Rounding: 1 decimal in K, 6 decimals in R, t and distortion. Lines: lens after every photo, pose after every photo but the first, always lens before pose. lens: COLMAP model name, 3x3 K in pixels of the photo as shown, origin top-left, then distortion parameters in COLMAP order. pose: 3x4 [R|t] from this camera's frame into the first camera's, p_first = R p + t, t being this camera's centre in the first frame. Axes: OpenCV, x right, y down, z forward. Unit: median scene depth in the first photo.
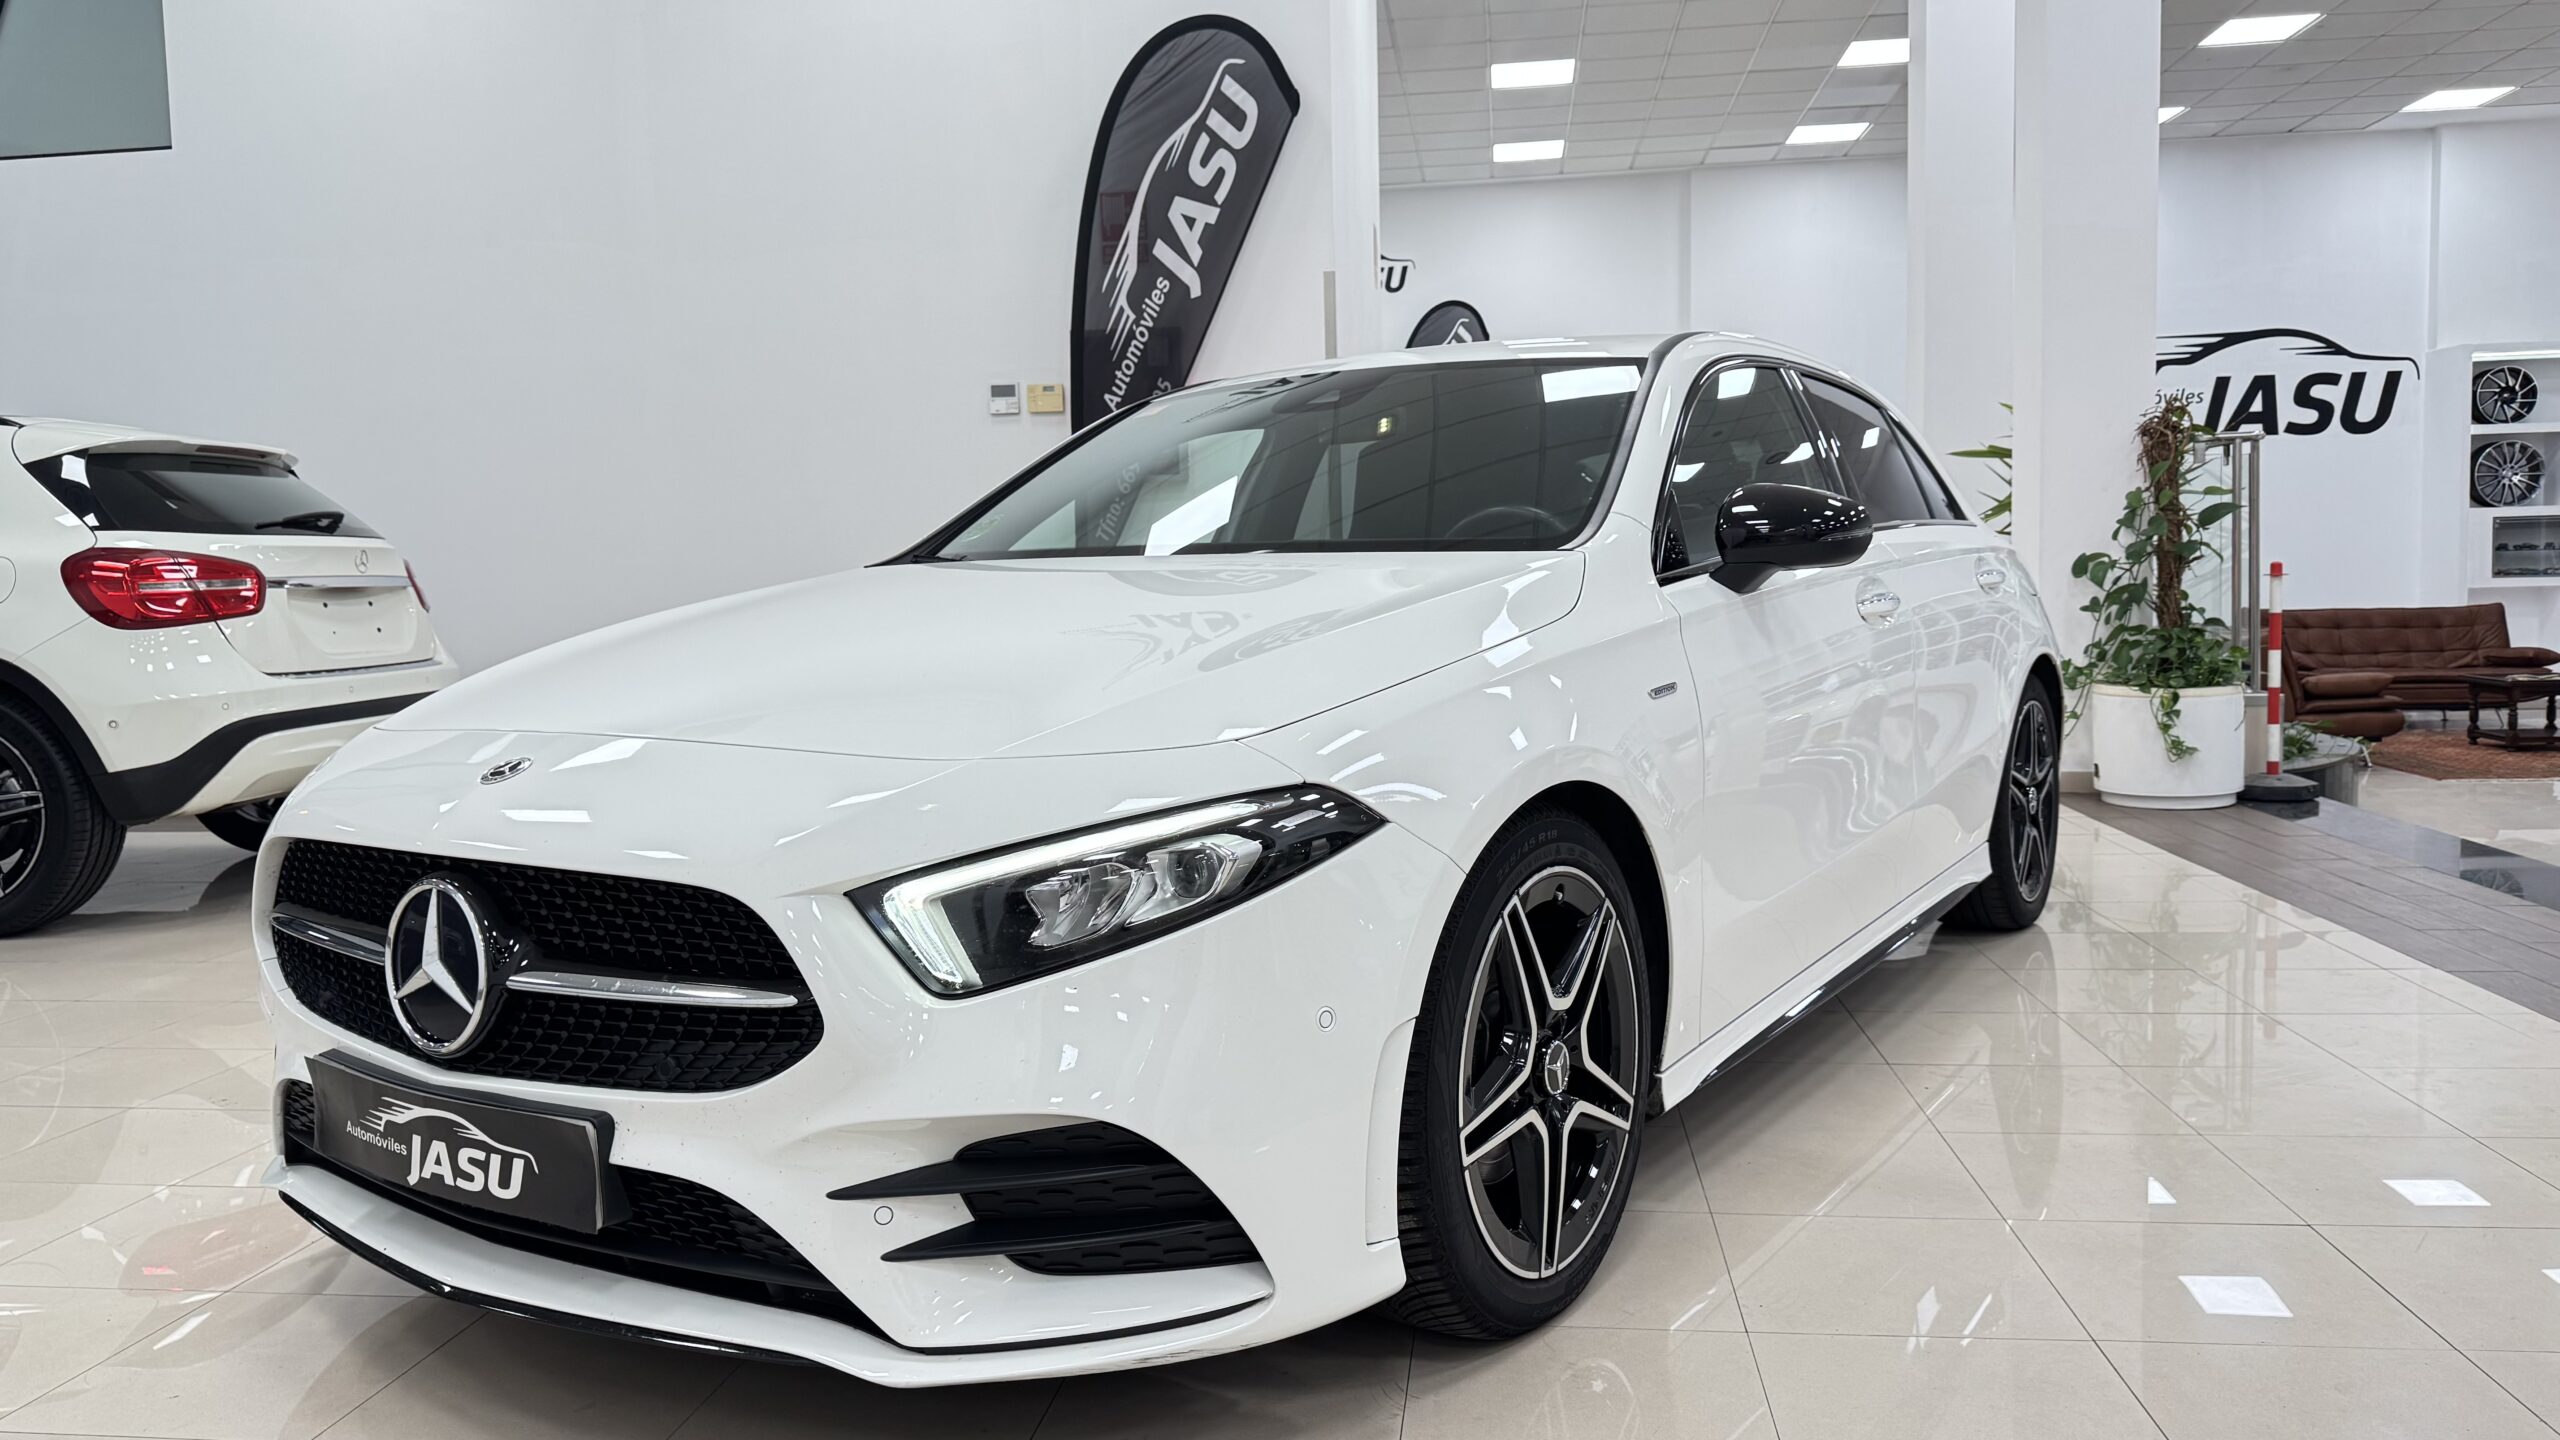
lens RADIAL K [[1841.7, 0, 1274.7], [0, 1841.7, 724.5], [0, 0, 1]] dist [0.034950, -0.025537]
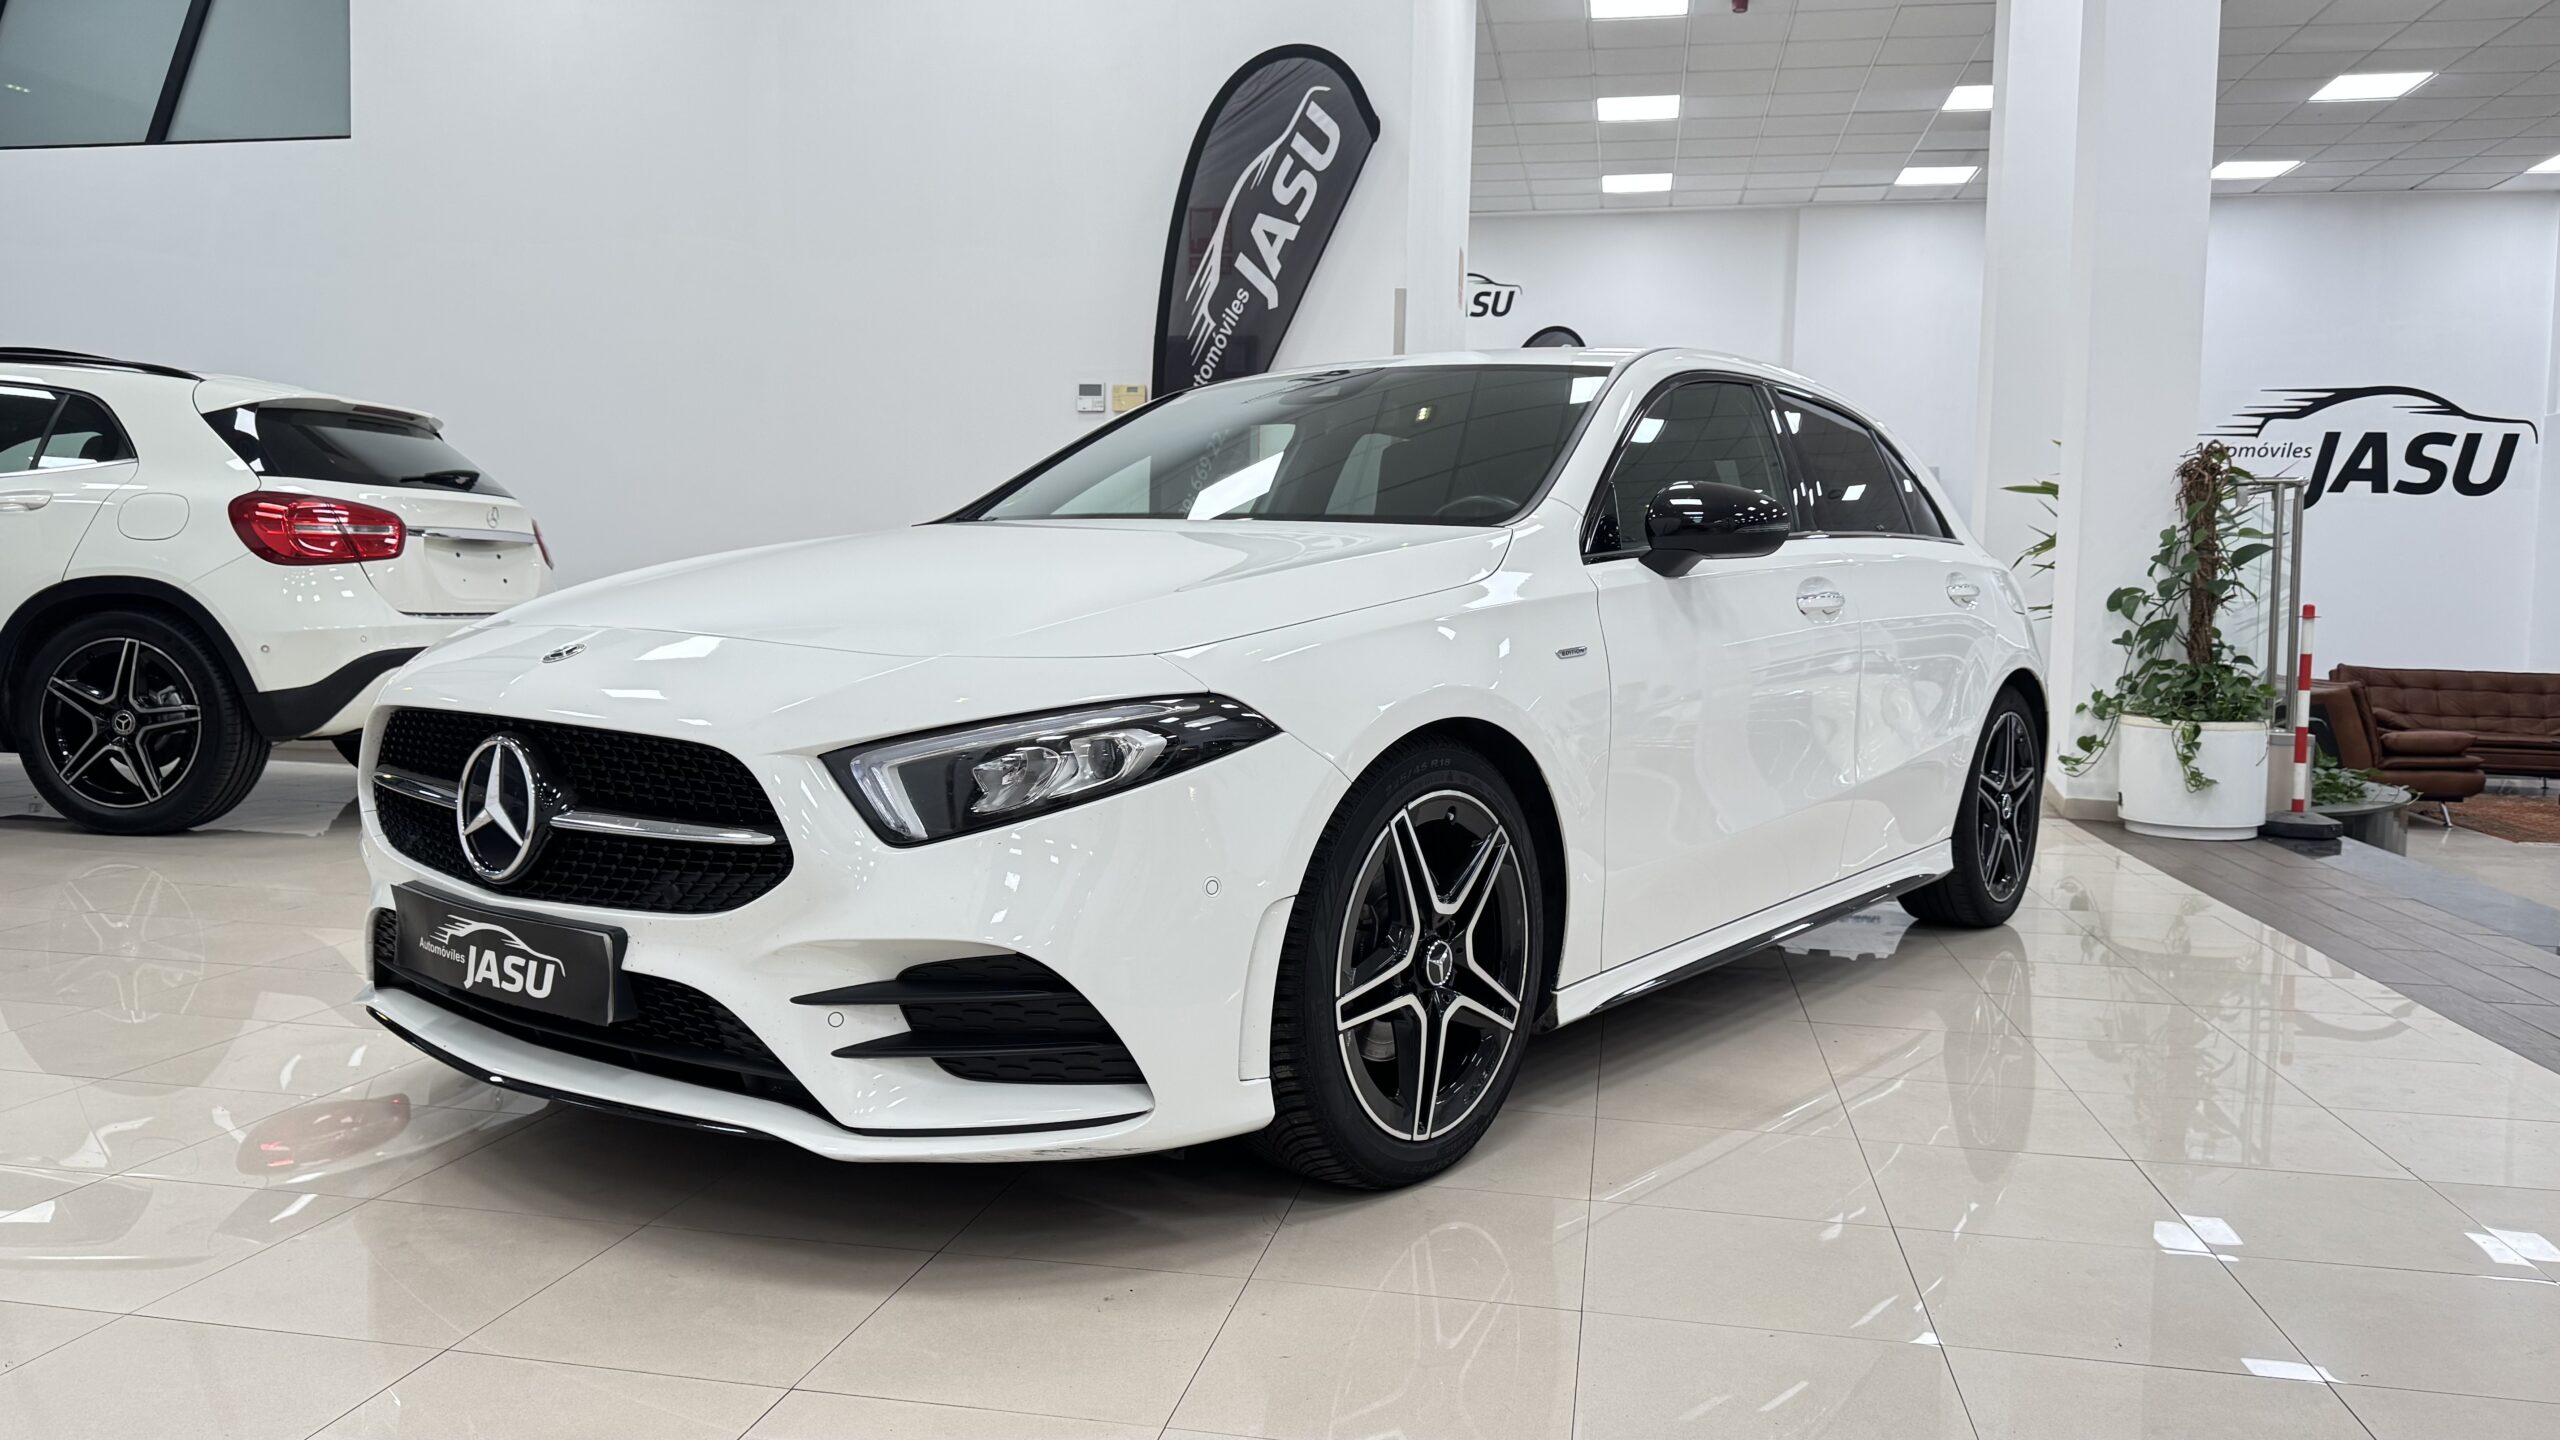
lens RADIAL K [[1836.0, 0, 1280.0], [0, 1836.0, 720.0], [0, 0, 1]] dist [0.075652, -0.095839]
pose [[0.996663, 0.052078, -0.062852, 0.062076], [-0.052969, 0.998517, -0.012586, 0.028027], [0.062103, 0.015873, 0.997944, -0.085850]]
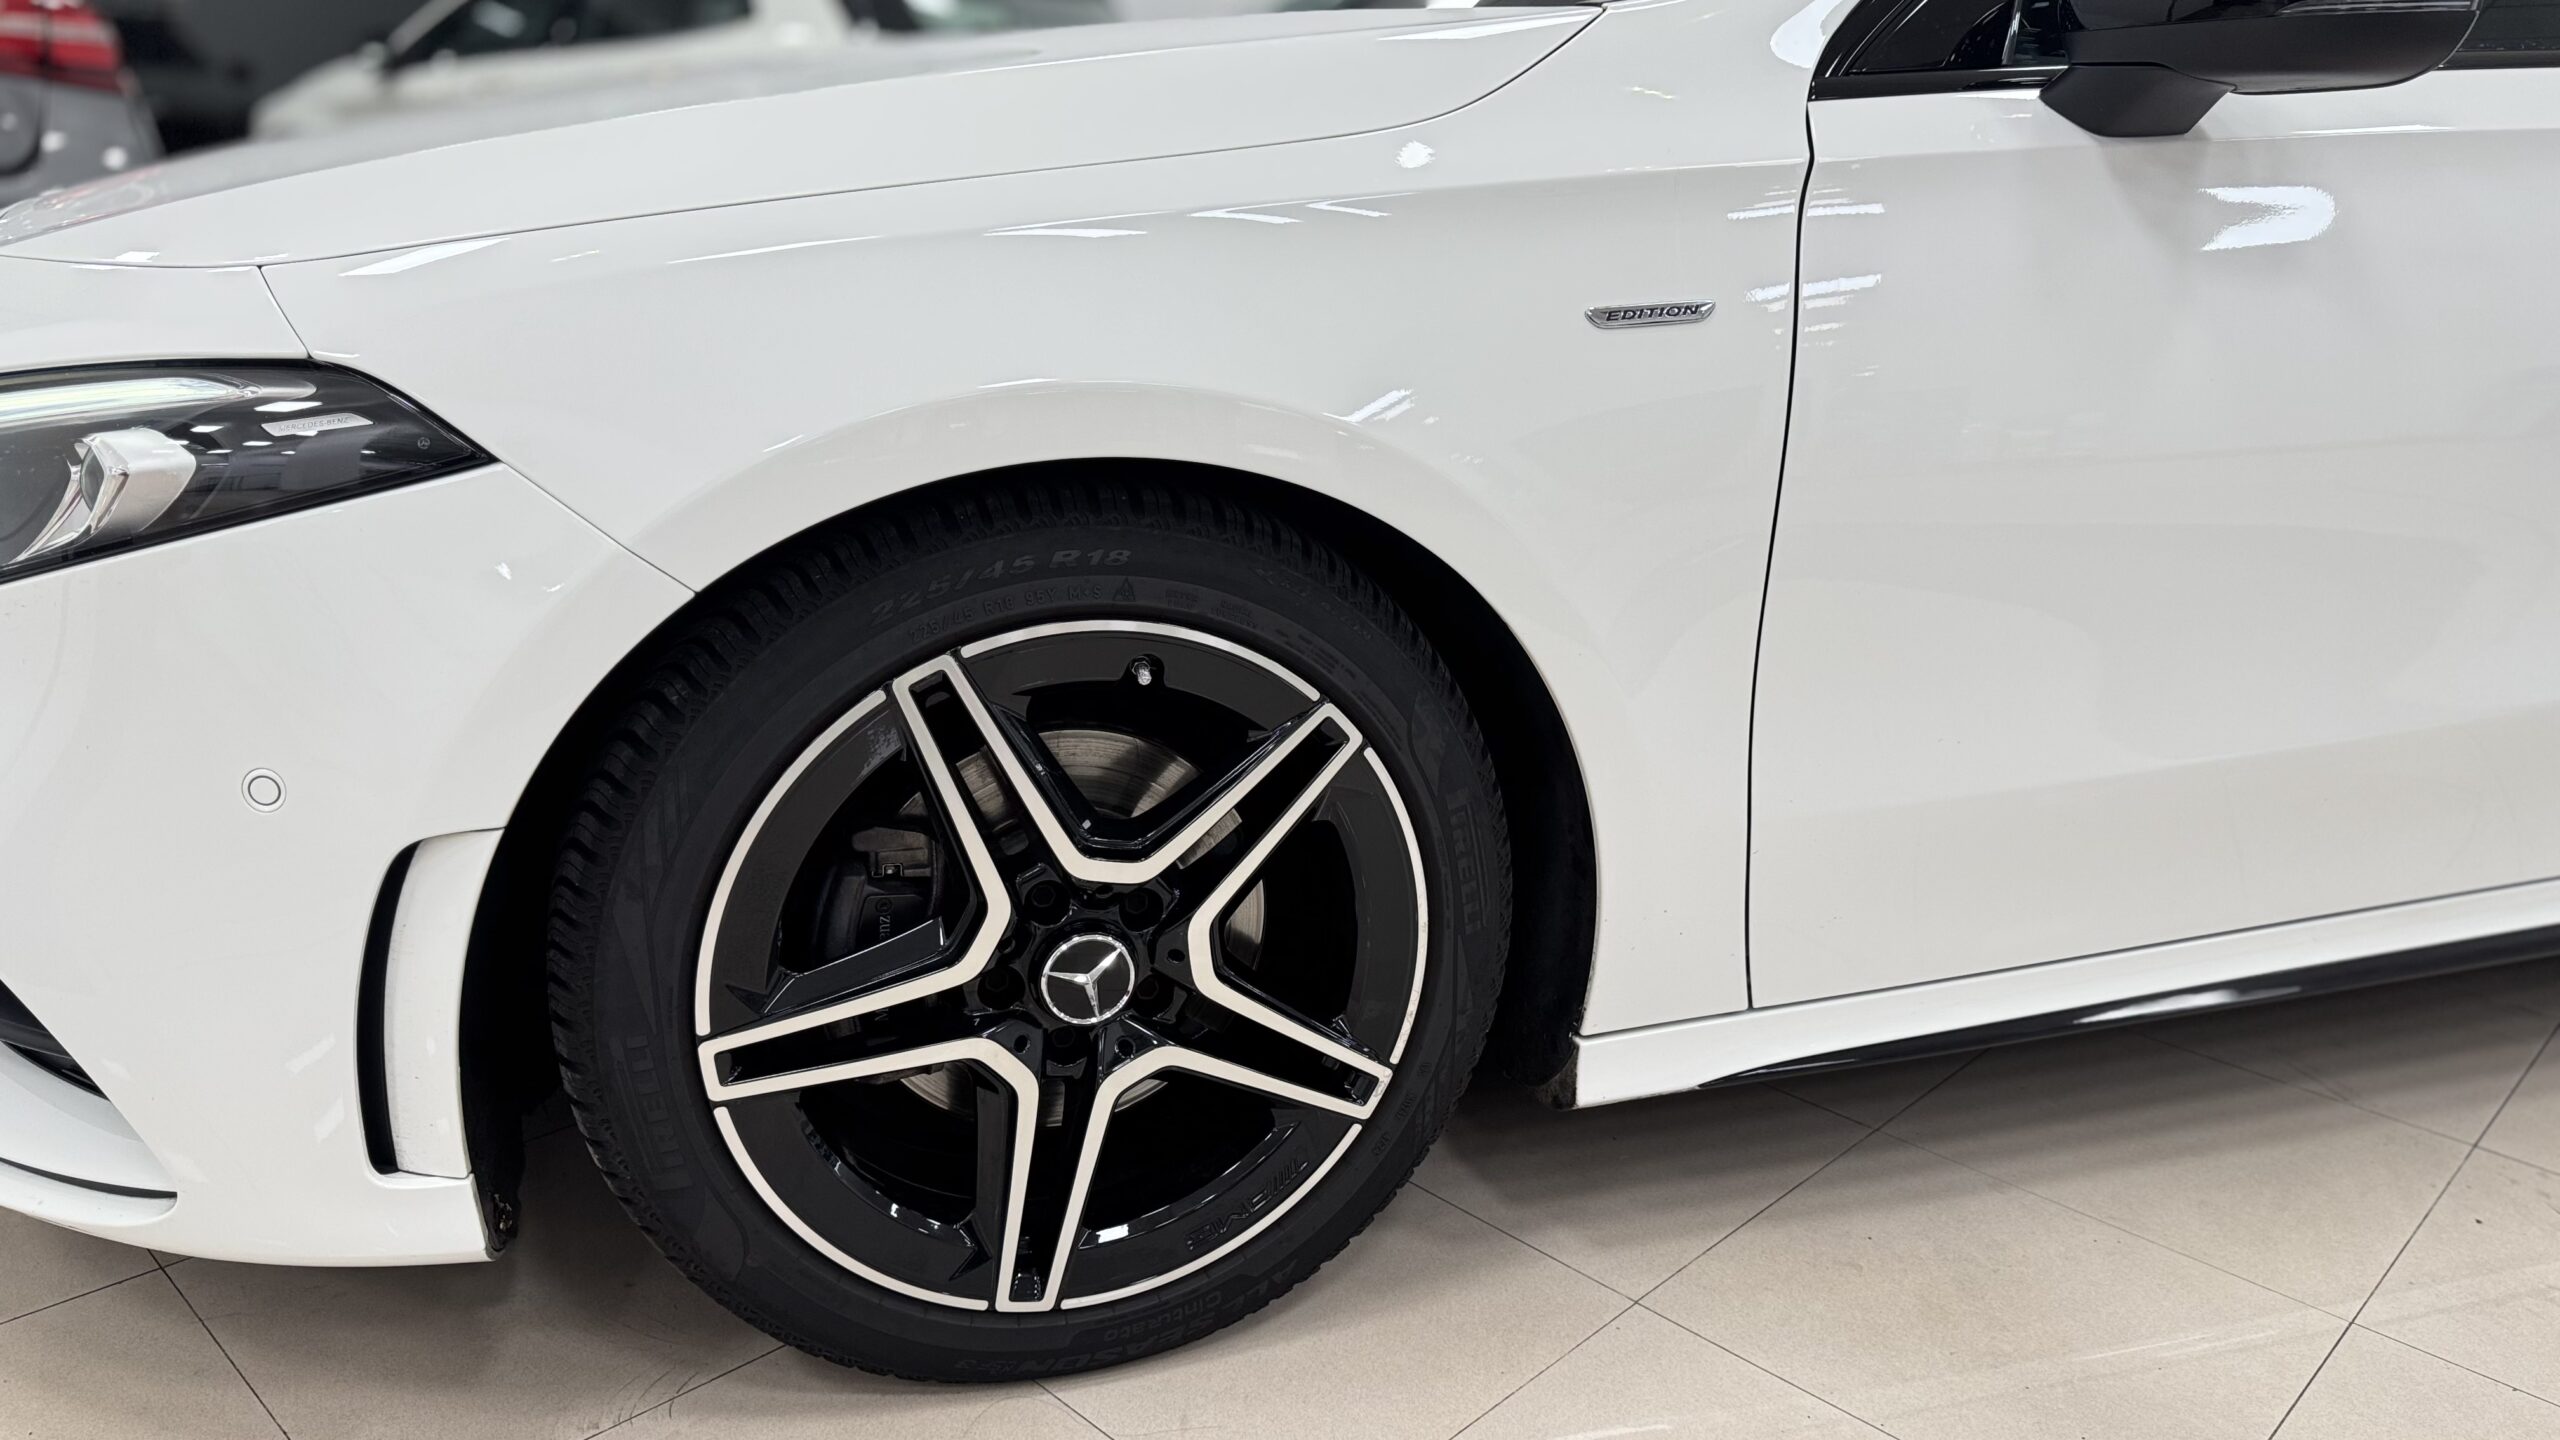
lens RADIAL K [[1836.0, 0, 1280.0], [0, 1836.0, 720.0], [0, 0, 1]] dist [0.075652, -0.095839]
pose [[0.795308, 0.239681, -0.556811, 0.253741], [-0.113159, 0.961071, 0.252068, -0.016128], [0.595550, -0.137464, 0.791469, 0.324272]]
